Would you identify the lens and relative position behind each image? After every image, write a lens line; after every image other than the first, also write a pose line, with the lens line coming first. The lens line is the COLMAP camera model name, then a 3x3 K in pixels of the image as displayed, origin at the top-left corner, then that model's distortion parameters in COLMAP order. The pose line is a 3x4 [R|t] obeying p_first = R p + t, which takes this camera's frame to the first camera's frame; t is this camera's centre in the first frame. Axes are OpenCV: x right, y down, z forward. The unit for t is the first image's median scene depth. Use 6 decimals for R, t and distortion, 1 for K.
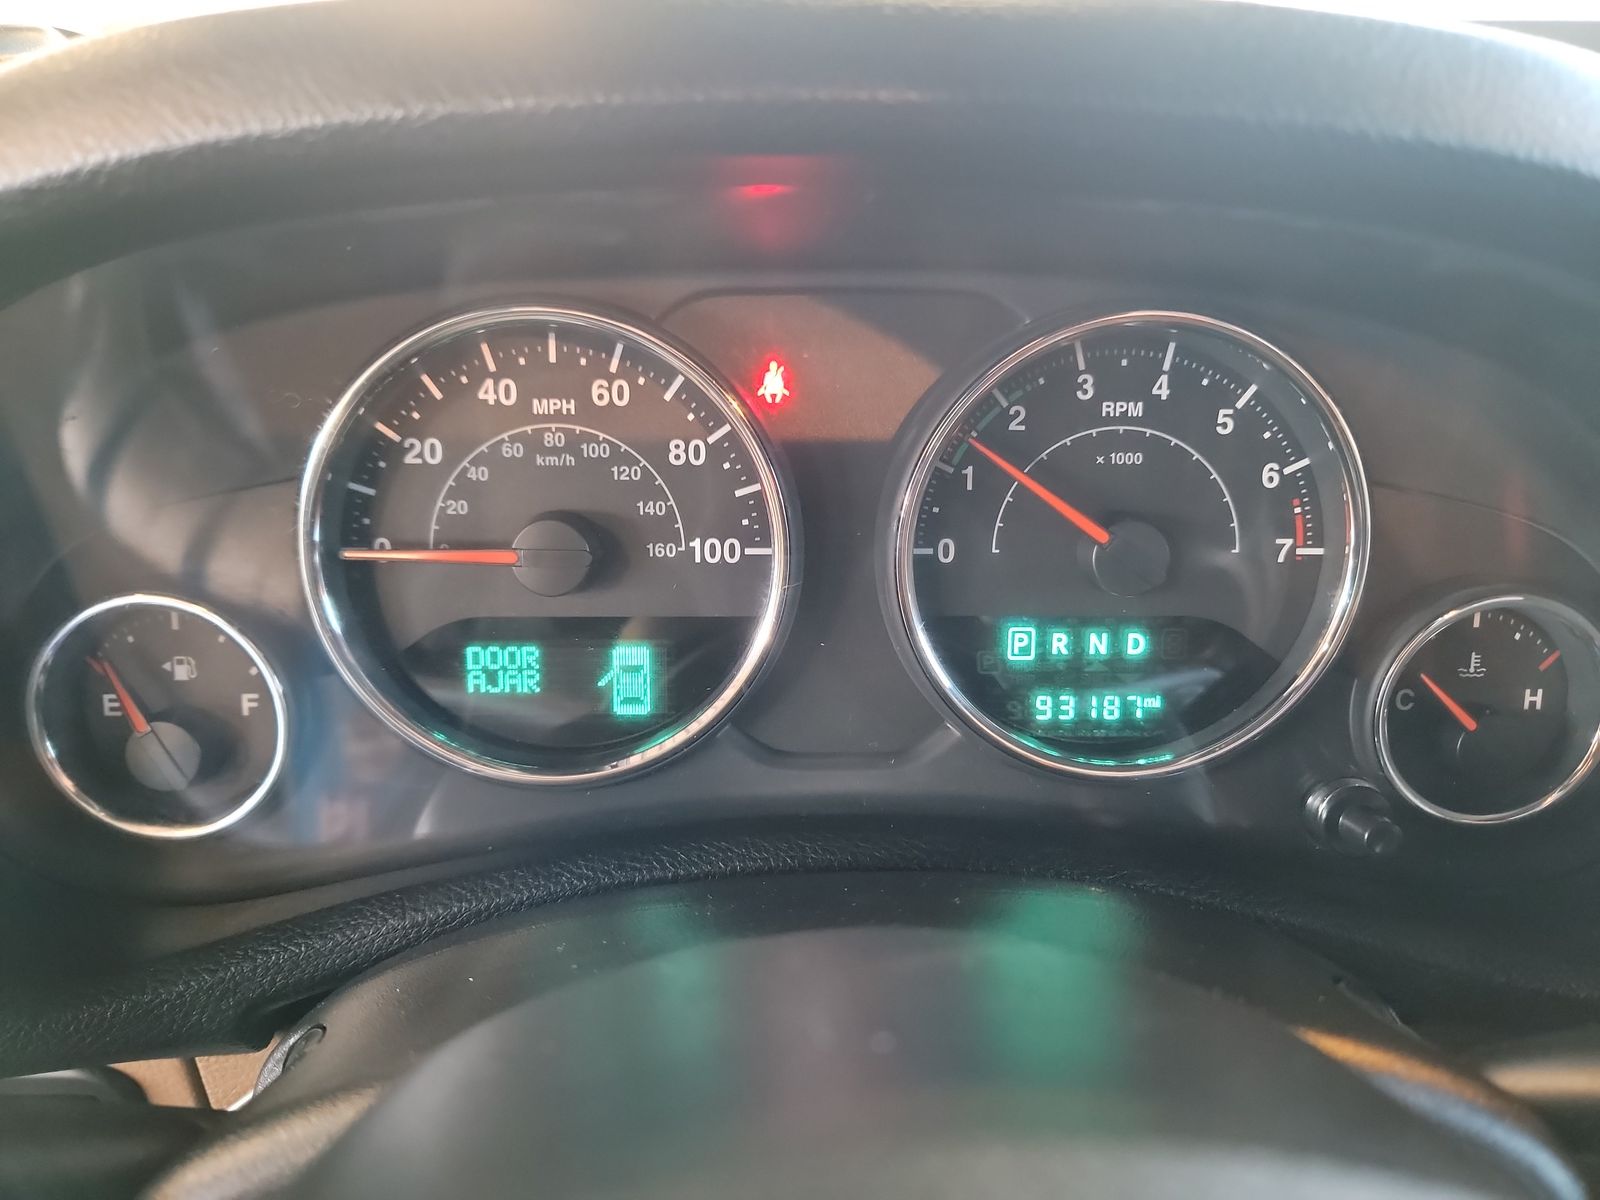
lens RADIAL K [[1152.9, 0, 802.3], [0, 1152.9, 608.1], [0, 0, 1]] dist [0.052943, -0.044394]
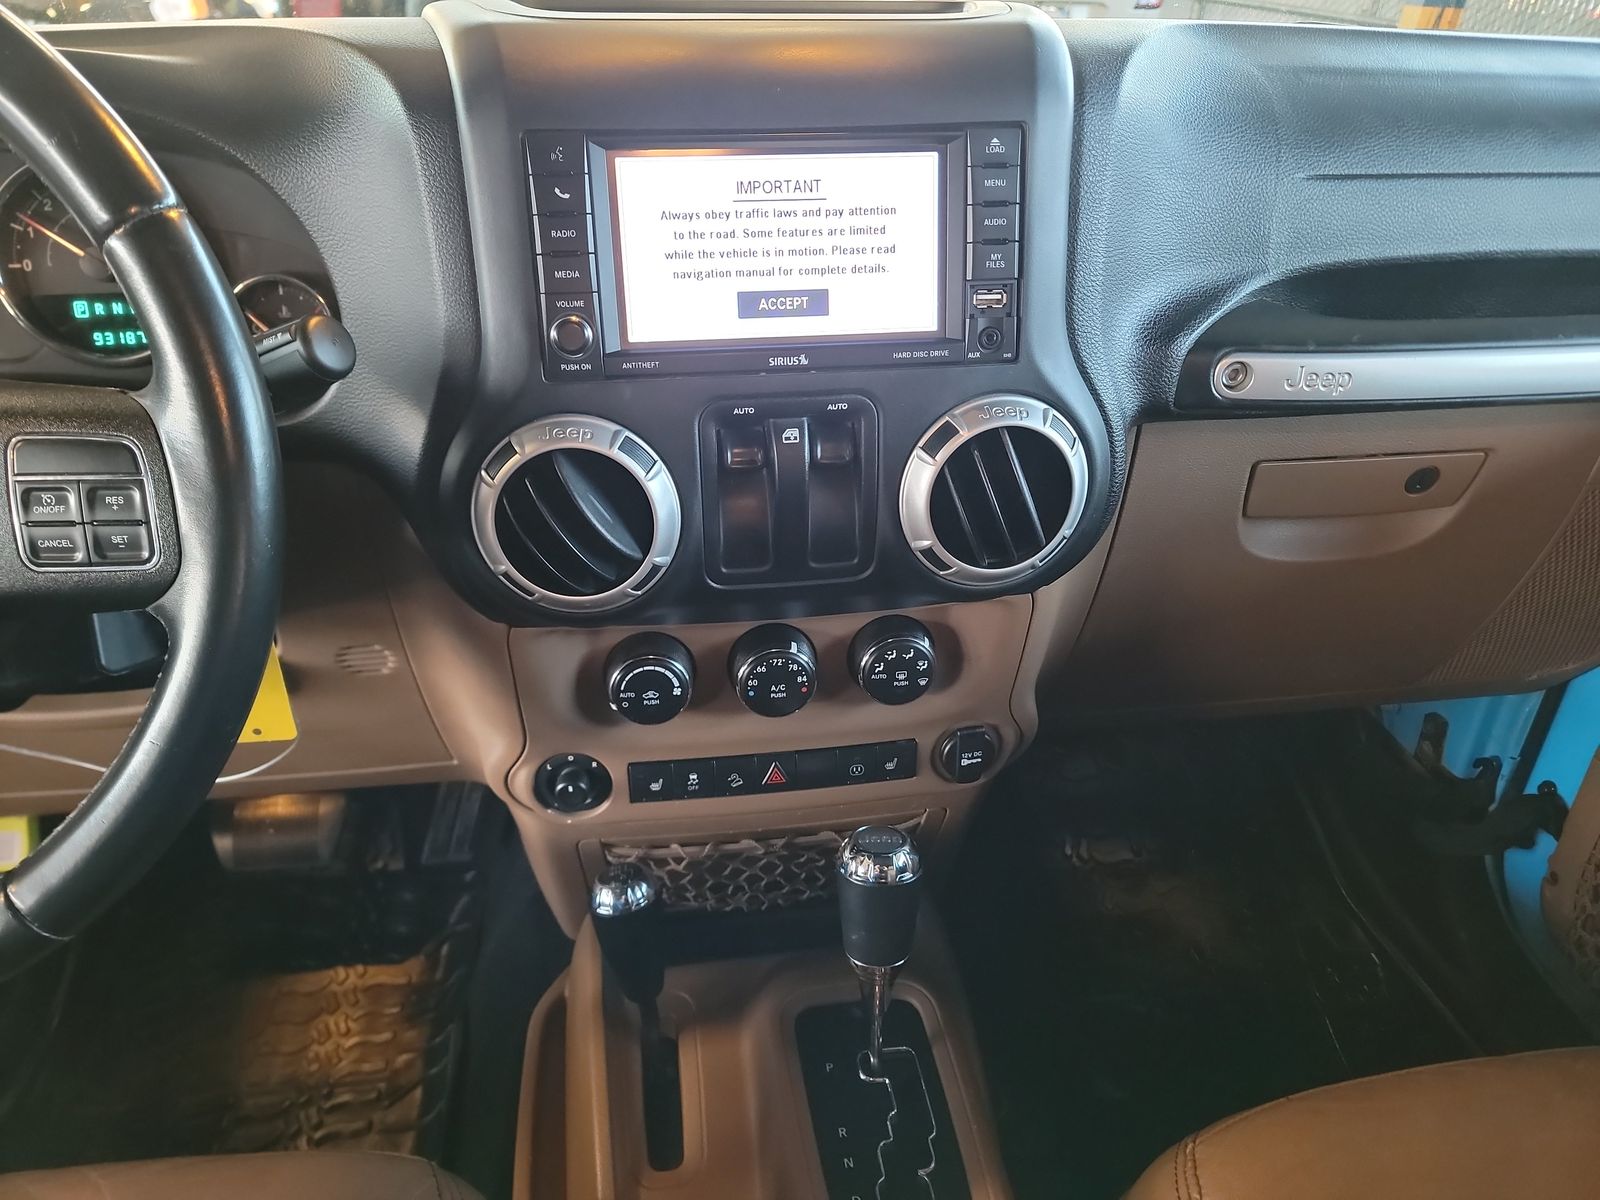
lens RADIAL K [[1152.9, 0, 795.7], [0, 1152.9, 608.0], [0, 0, 1]] dist [0.052943, -0.044394]
pose [[0.991479, -0.062879, 0.114085, 1.346604], [0.051543, 0.993679, 0.099731, 0.479804], [-0.119635, -0.093001, 0.988453, -1.570125]]
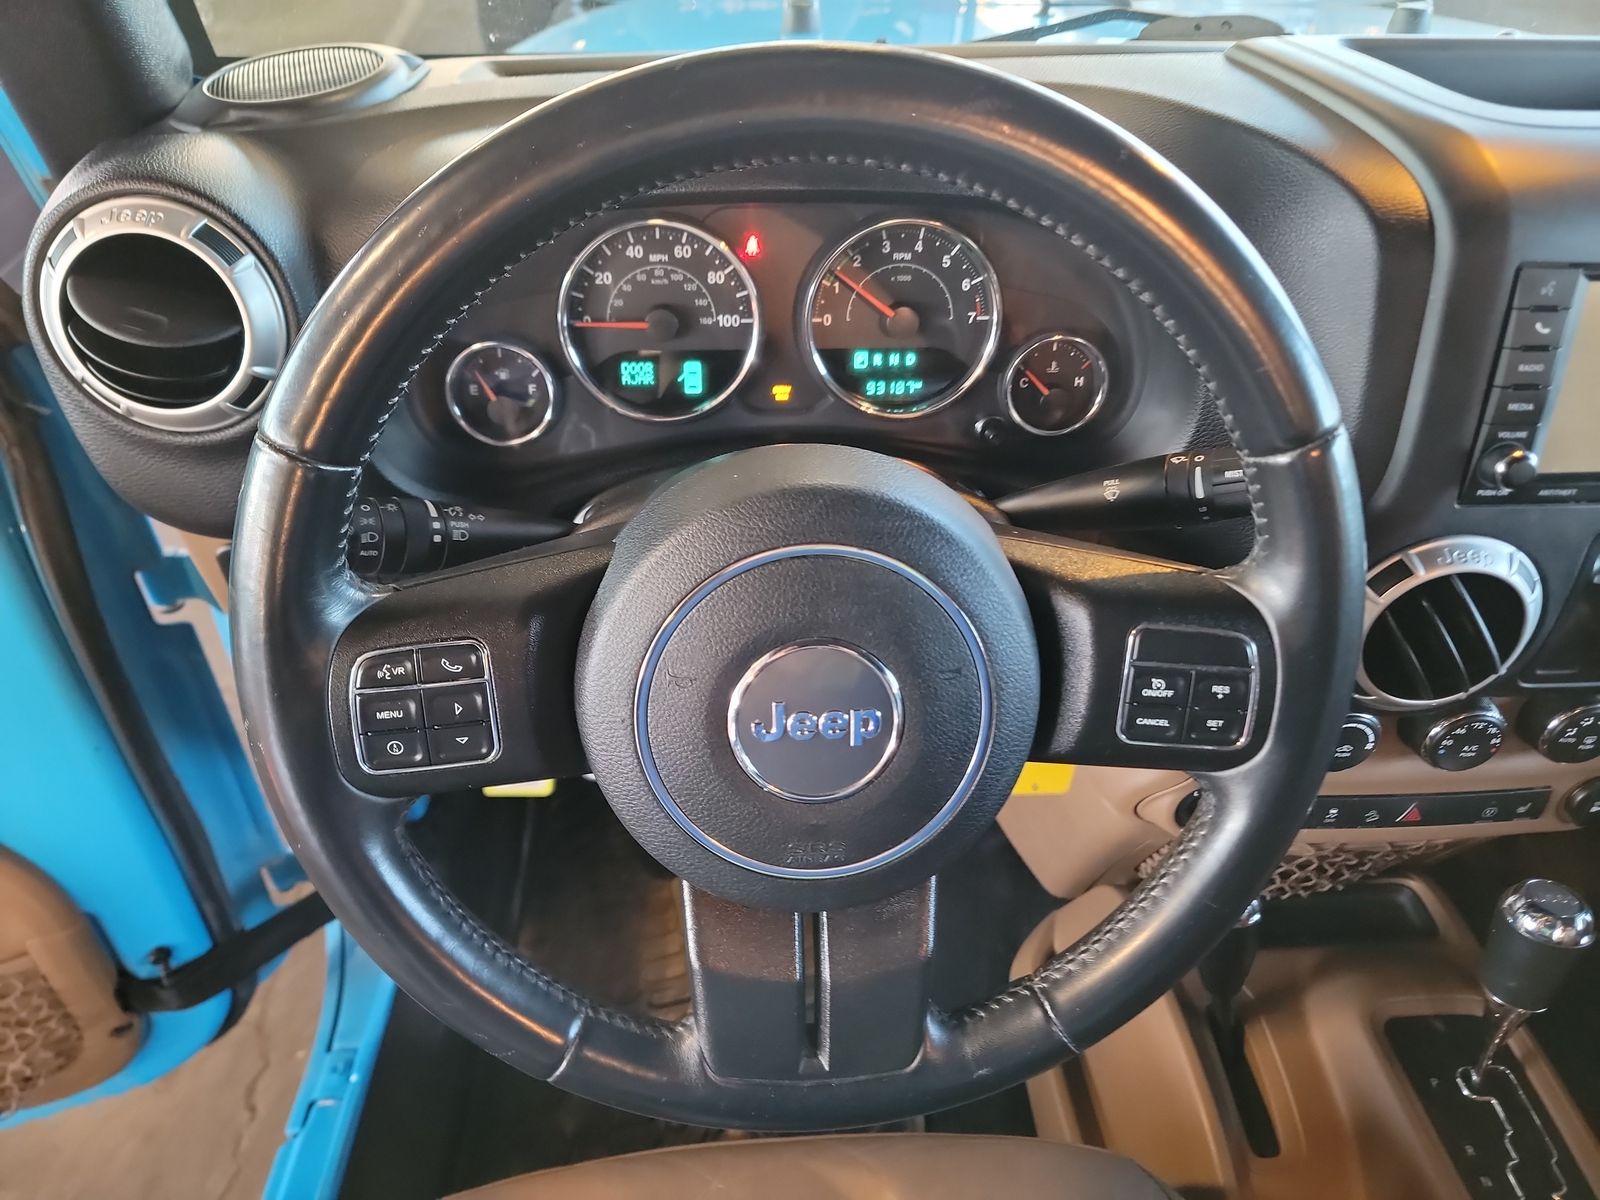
lens RADIAL K [[1152.9, 0, 811.9], [0, 1152.9, 608.7], [0, 0, 1]] dist [0.052943, -0.044394]
pose [[0.998364, -0.021406, 0.053027, -0.043802], [0.007490, 0.968257, 0.249846, -0.069132], [-0.056692, -0.249040, 0.966833, -1.416763]]
